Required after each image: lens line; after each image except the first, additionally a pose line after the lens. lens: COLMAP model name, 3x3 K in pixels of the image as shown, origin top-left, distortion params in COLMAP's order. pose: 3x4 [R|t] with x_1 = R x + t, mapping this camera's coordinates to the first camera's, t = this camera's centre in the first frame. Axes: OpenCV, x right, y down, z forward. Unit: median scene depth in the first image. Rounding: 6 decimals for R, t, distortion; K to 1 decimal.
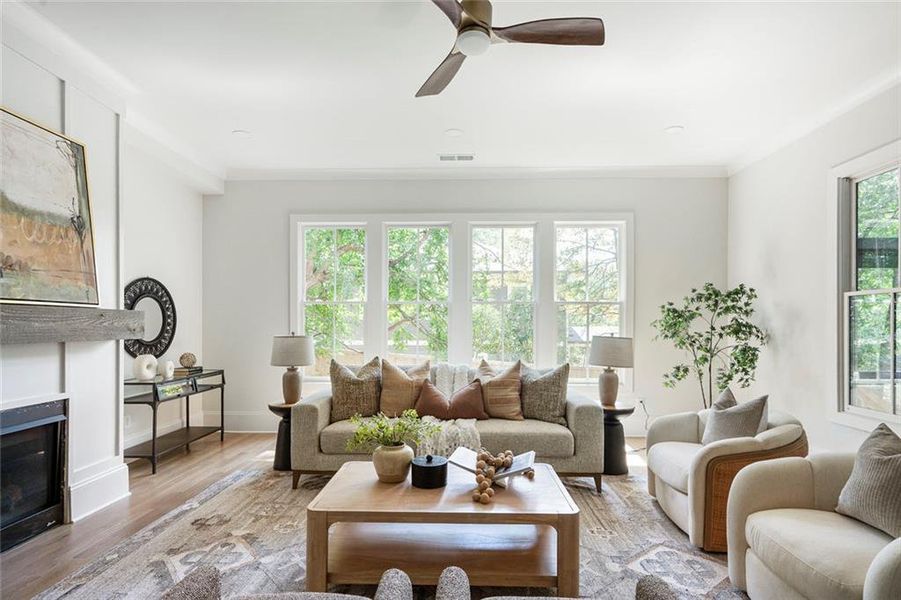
lens RADIAL K [[446.7, 0, 450.4], [0, 446.7, 323.5], [0, 0, 1]] dist [-0.008453, 0.001276]
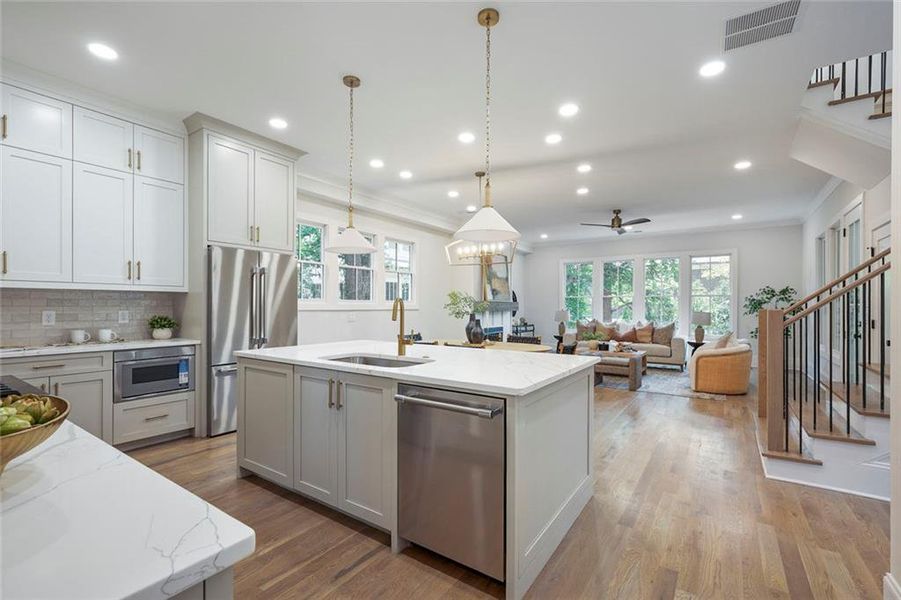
lens RADIAL K [[396.6, 0, 456.6], [0, 396.6, 306.2], [0, 0, 1]] dist [-0.000602, 0.000425]
pose [[0.842192, -0.000217, -0.539178, 0.426144], [-0.000772, 0.999998, -0.001607, 0.004510], [0.539177, 0.001770, 0.842190, -1.459990]]
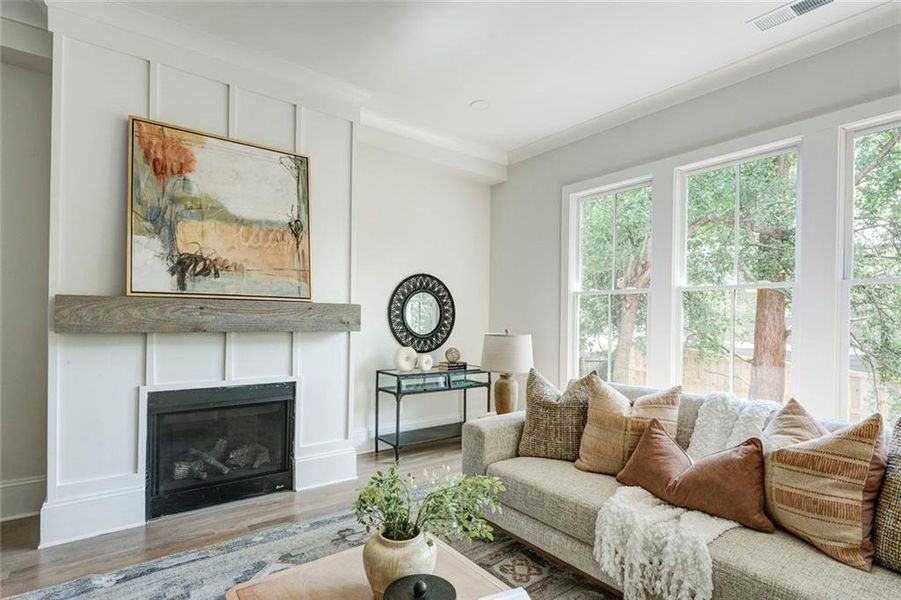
lens RADIAL K [[446.7, 0, 462.0], [0, 446.7, 319.6], [0, 0, 1]] dist [-0.008453, 0.001276]
pose [[0.634575, 0.010839, -0.772786, 0.223975], [-0.012339, 0.999916, 0.003893, -0.000410], [0.772763, 0.007065, 0.634655, 0.452589]]
